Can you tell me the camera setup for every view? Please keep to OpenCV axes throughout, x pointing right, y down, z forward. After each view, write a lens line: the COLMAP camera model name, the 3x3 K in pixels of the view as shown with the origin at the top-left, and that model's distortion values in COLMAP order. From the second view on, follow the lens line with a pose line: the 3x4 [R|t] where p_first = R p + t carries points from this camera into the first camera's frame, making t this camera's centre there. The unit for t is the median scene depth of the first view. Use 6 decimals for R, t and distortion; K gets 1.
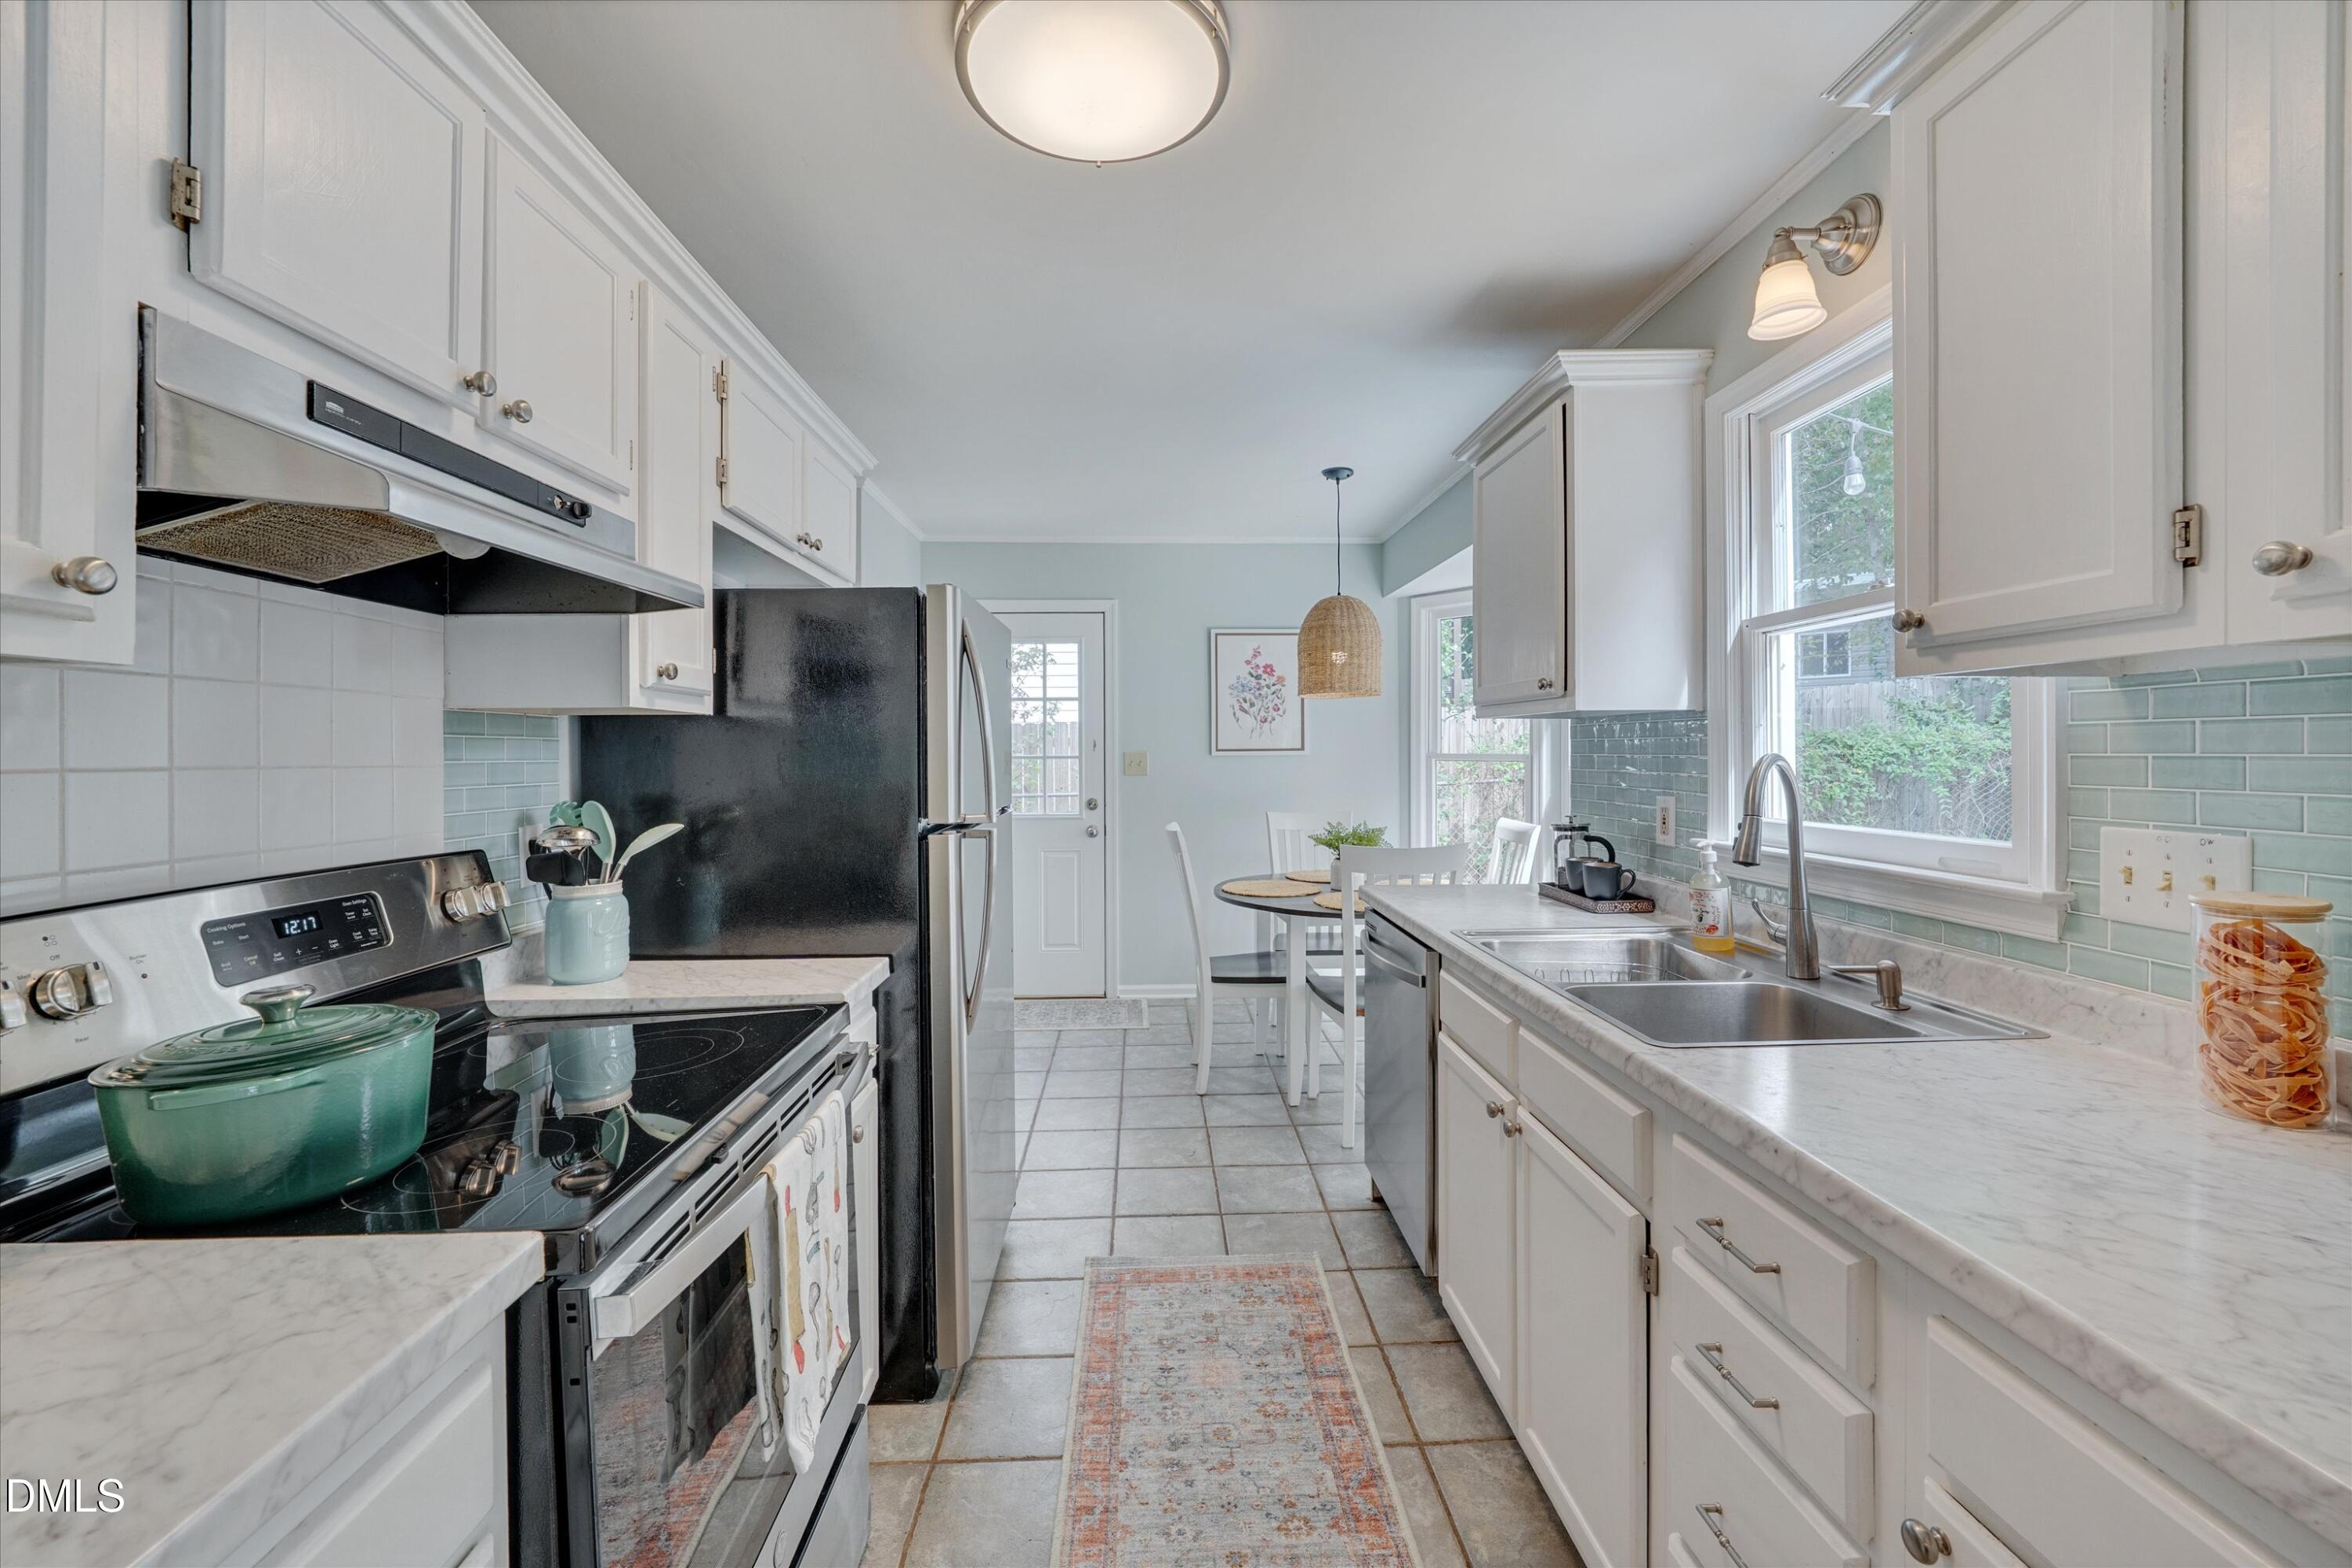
lens RADIAL K [[948.3, 0, 1167.5], [0, 948.3, 754.8], [0, 0, 1]] dist [-0.000501, 0.002387]
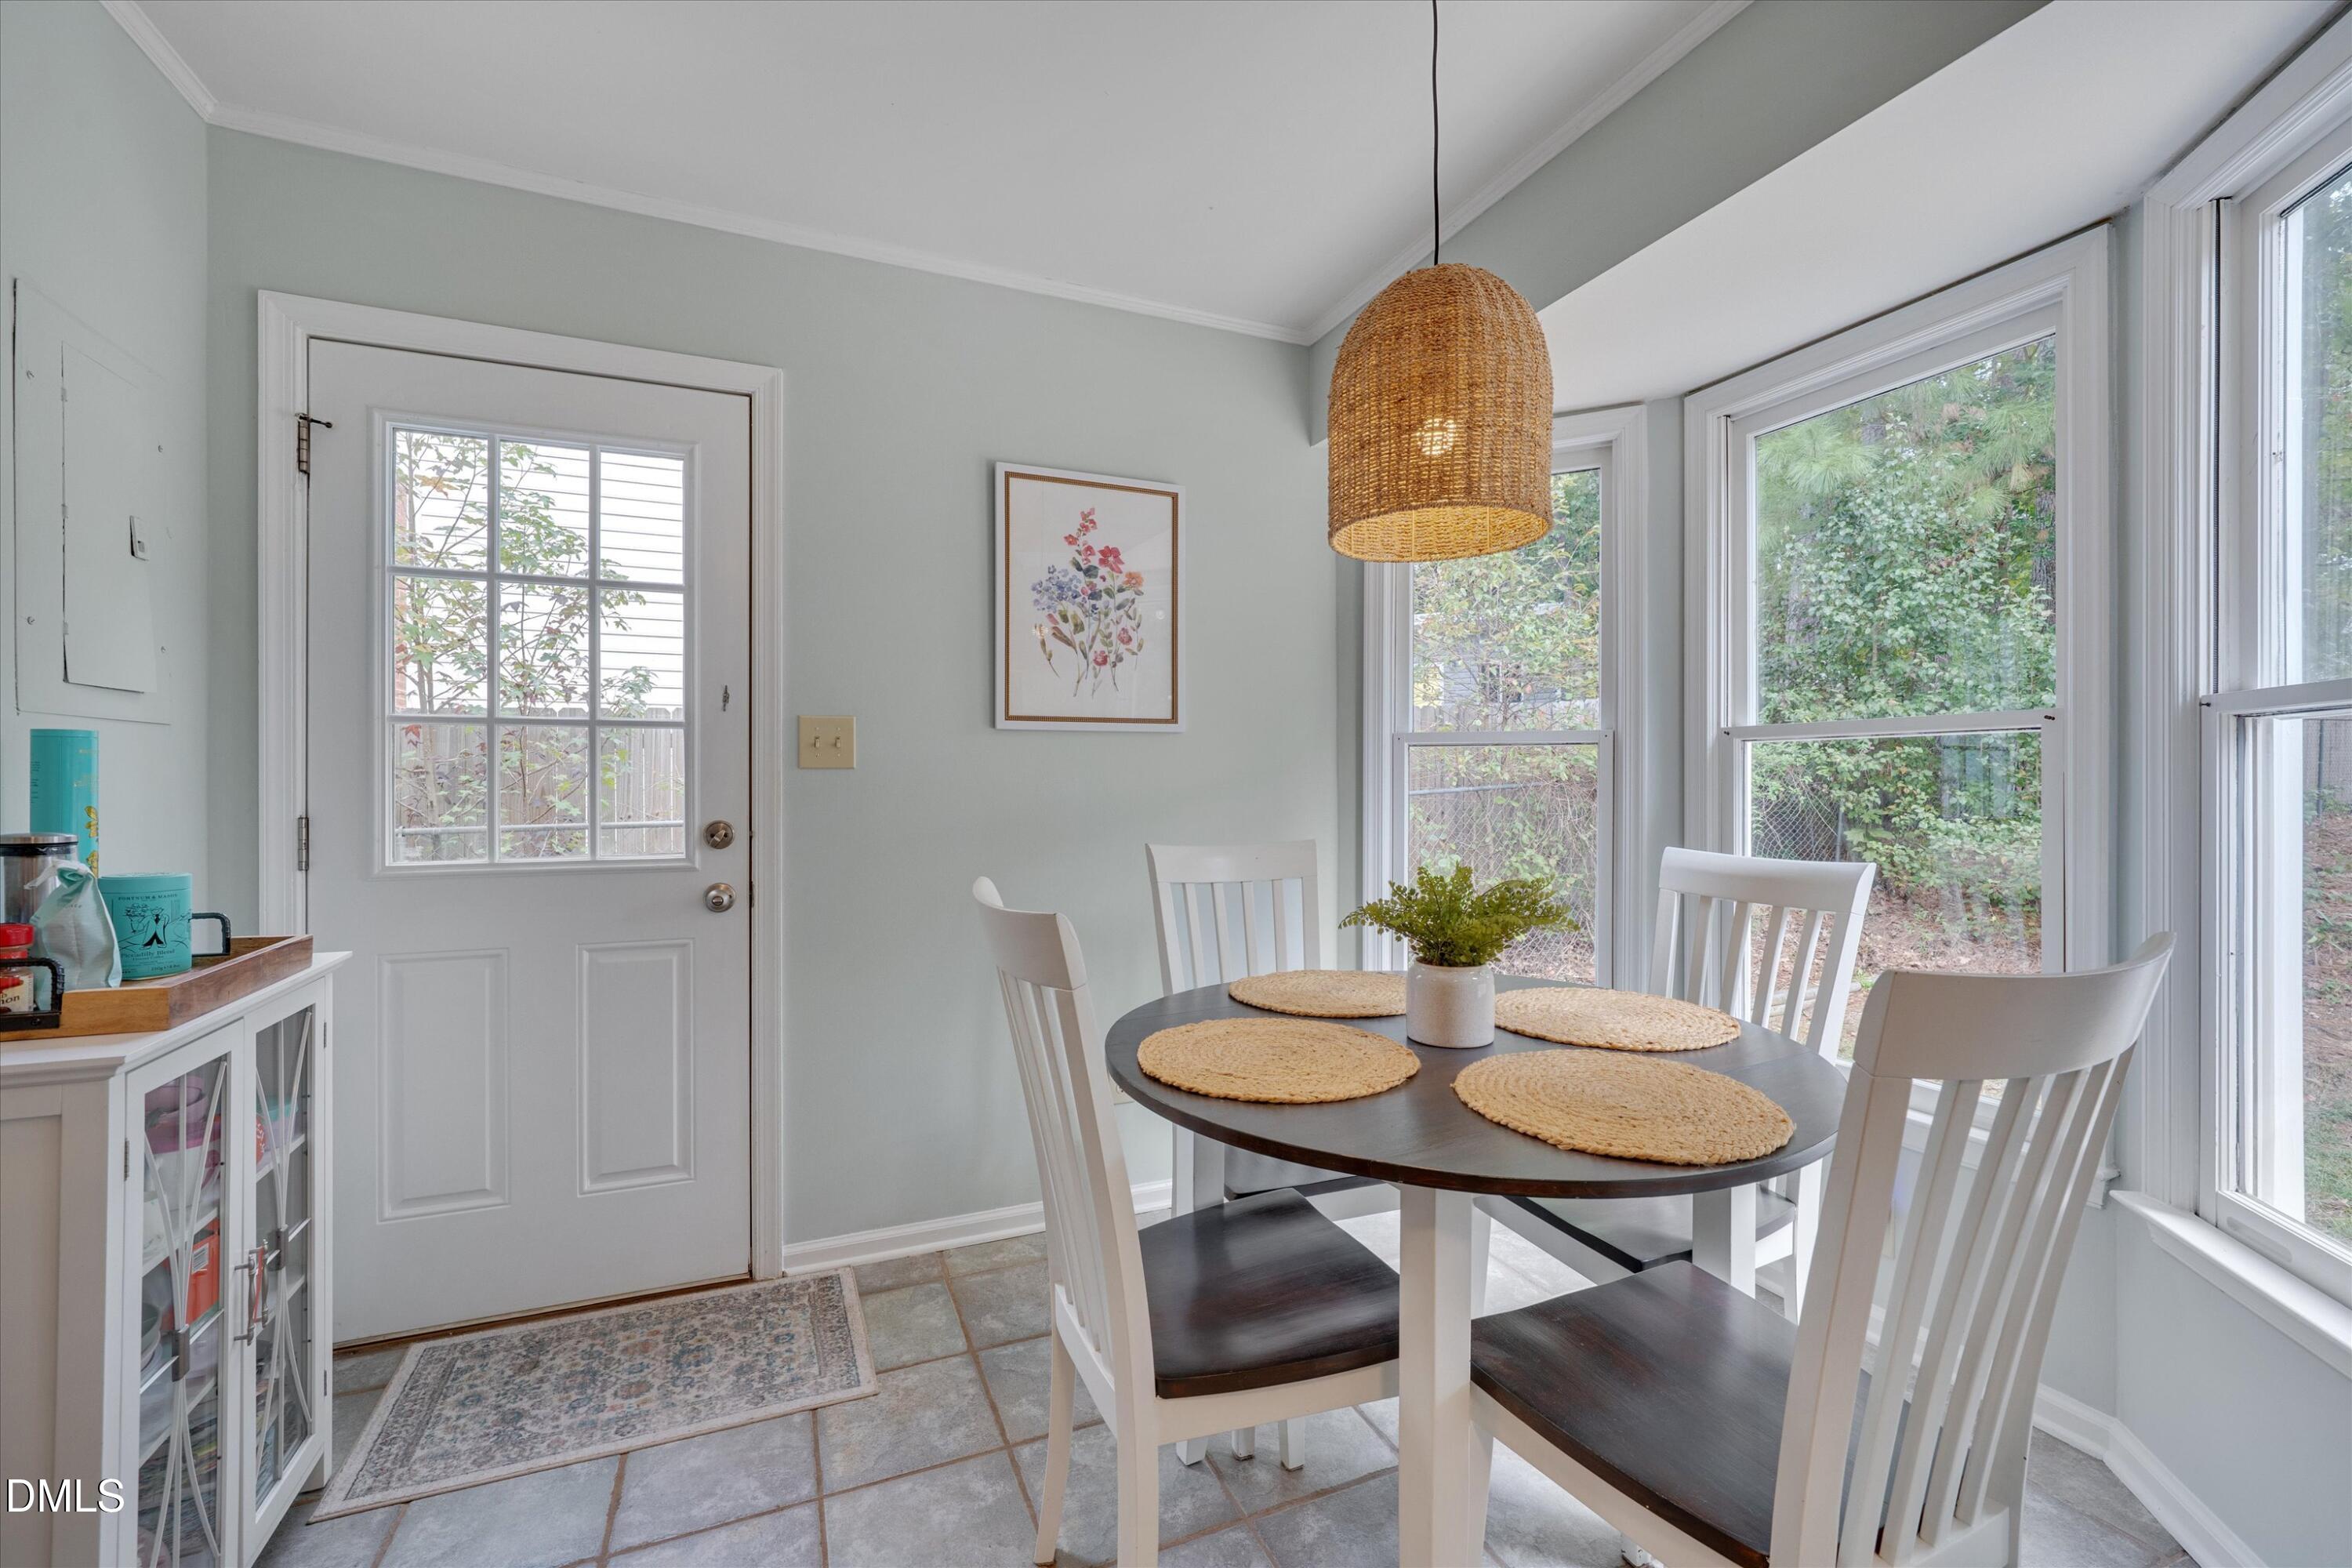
lens RADIAL K [[990.0, 0, 1174.8], [0, 990.0, 787.0], [0, 0, 1]] dist [-0.008477, 0.003773]
pose [[0.934098, 0.003246, 0.357002, -0.111326], [-0.002995, 0.999995, -0.001255, 0.072423], [-0.357004, 0.000103, 0.934103, 1.213825]]
